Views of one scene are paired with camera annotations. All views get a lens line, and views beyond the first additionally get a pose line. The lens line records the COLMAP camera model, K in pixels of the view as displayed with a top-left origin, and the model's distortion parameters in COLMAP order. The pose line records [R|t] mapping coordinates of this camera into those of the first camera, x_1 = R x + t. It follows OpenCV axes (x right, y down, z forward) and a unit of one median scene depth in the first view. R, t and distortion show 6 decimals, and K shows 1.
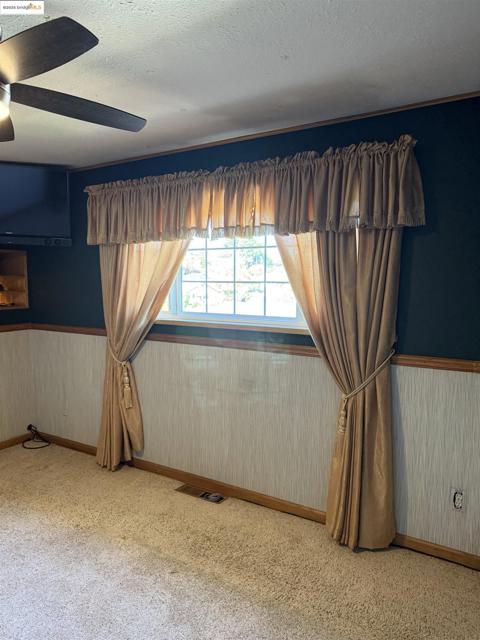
lens RADIAL K [[447.2, 0, 240.0], [0, 447.2, 320.0], [0, 0, 1]] dist [-0.001885, -0.002966]
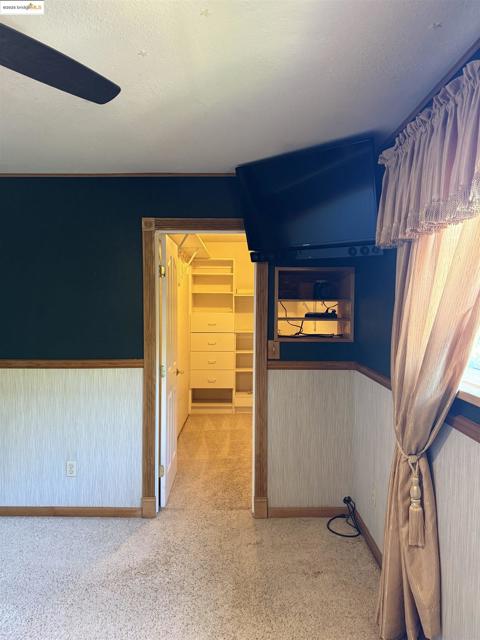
lens RADIAL K [[447.2, 0, 240.0], [0, 447.2, 320.0], [0, 0, 1]] dist [-0.001885, -0.002966]
pose [[0.501706, 0.028557, -0.864567, 0.097011], [-0.072464, 0.997329, -0.009108, -0.050688], [0.861998, 0.067220, 0.502435, 0.531711]]
